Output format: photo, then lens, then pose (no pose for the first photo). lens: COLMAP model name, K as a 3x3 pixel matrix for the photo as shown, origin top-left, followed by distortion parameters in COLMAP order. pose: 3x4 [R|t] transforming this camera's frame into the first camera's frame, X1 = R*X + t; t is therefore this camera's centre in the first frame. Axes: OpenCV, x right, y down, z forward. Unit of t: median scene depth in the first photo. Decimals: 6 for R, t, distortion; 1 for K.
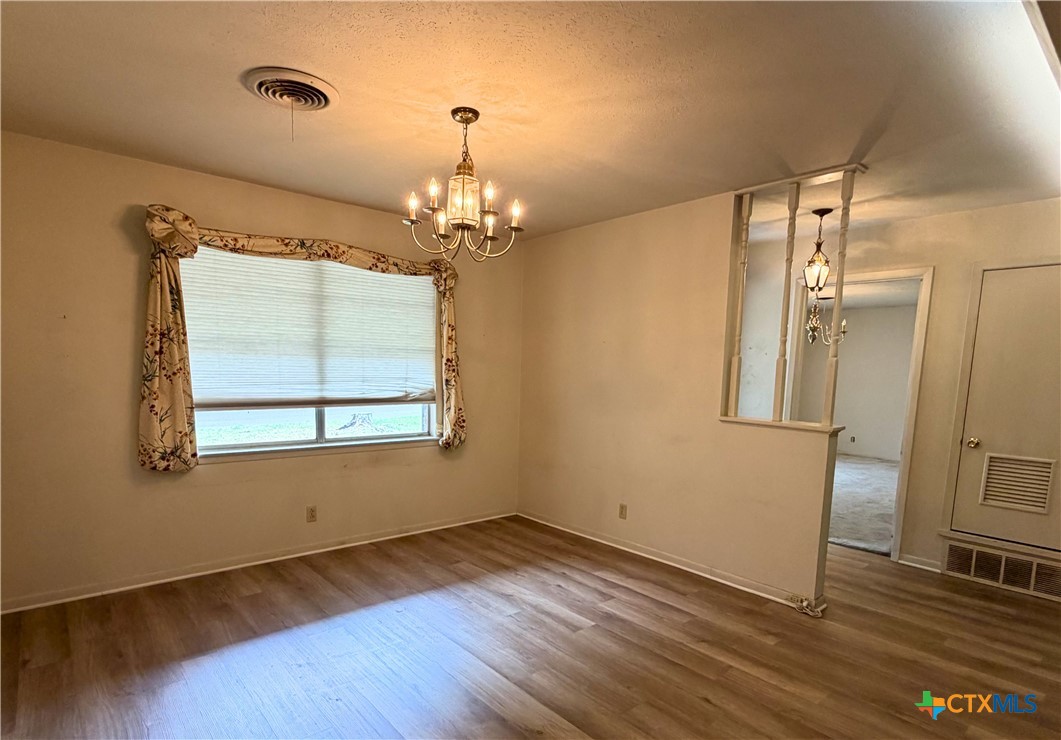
lens RADIAL K [[560.7, 0, 546.1], [0, 560.7, 438.6], [0, 0, 1]] dist [-0.007552, -0.000885]
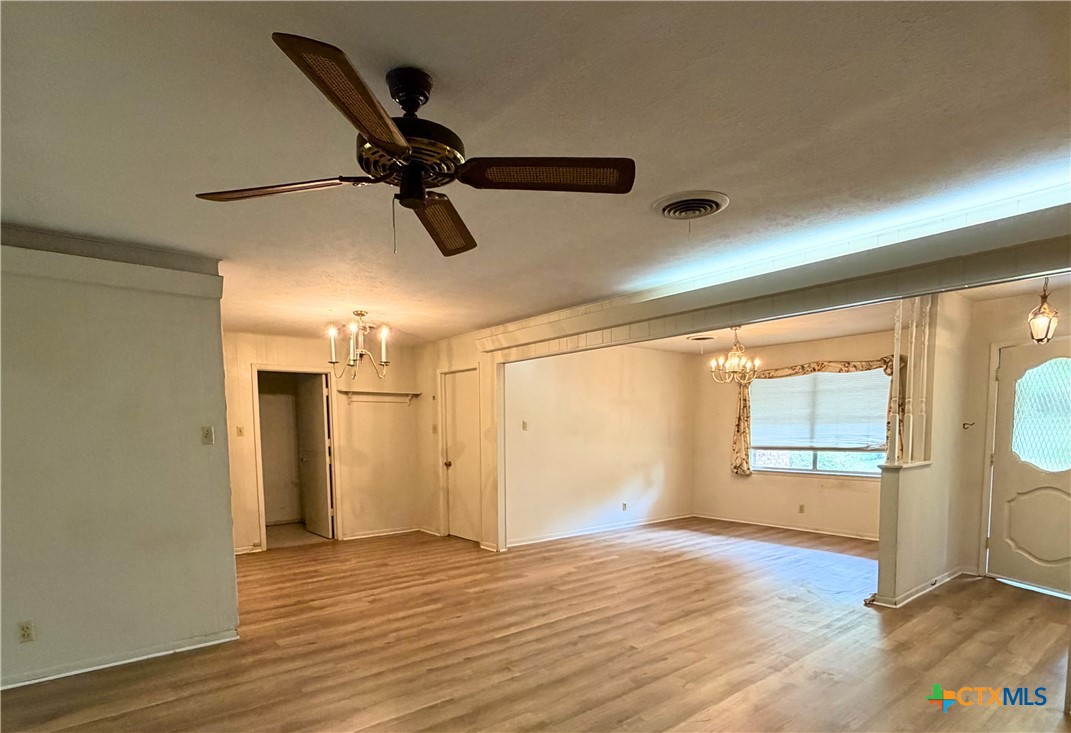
lens RADIAL K [[574.2, 0, 524.1], [0, 574.2, 476.0], [0, 0, 1]] dist [-0.004812, 0.001311]
pose [[-0.045432, 0.058763, -0.997238, 1.543542], [-0.115146, 0.991307, 0.063660, 0.012826], [0.992309, 0.117720, -0.038270, 0.148399]]
